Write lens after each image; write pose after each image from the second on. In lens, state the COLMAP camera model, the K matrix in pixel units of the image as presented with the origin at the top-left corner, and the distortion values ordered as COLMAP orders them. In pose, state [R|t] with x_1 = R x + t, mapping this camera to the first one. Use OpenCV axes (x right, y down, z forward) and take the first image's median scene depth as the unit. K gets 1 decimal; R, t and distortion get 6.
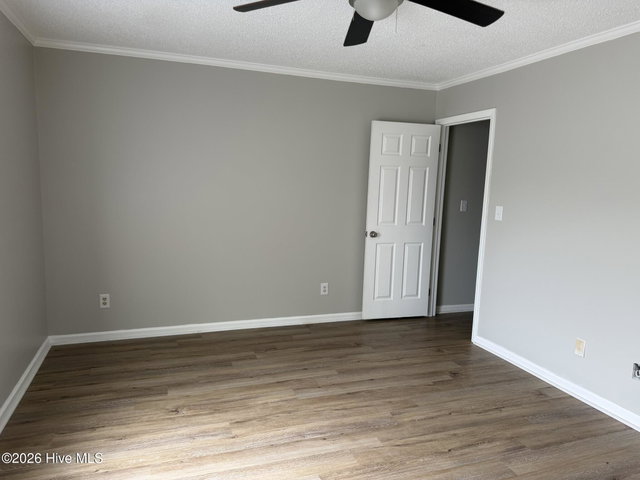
lens RADIAL K [[459.9, 0, 317.7], [0, 459.9, 240.3], [0, 0, 1]] dist [0.007601, -0.030785]
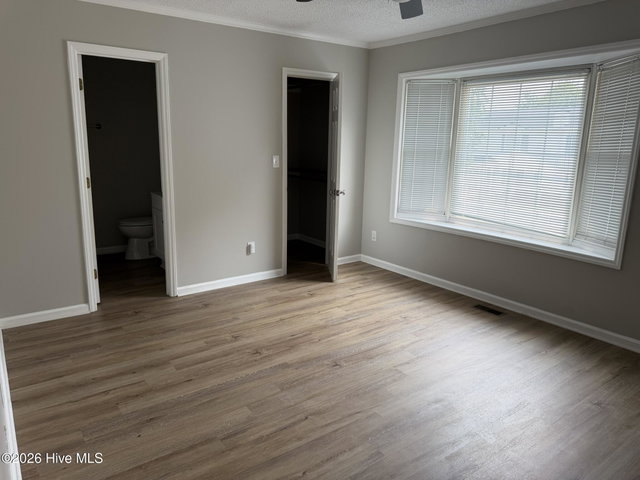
lens RADIAL K [[459.9, 0, 316.2], [0, 459.9, 240.5], [0, 0, 1]] dist [0.007601, -0.030785]
pose [[-0.960155, 0.015475, -0.279038, 0.504036], [-0.079520, 0.942065, 0.325869, -0.197401], [0.267915, 0.335073, -0.903298, 1.663178]]
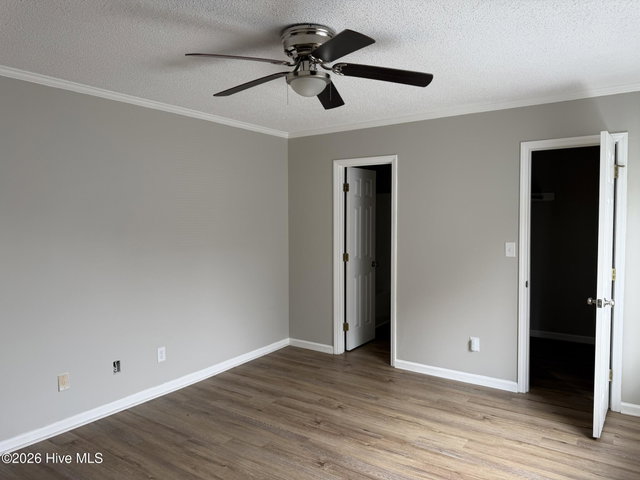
lens RADIAL K [[459.9, 0, 316.5], [0, 459.9, 237.1], [0, 0, 1]] dist [0.007601, -0.030785]
pose [[-0.574817, -0.081019, 0.814261, -0.680997], [0.088266, 0.983141, 0.160133, -0.242421], [-0.813507, 0.163919, -0.557975, 1.284484]]
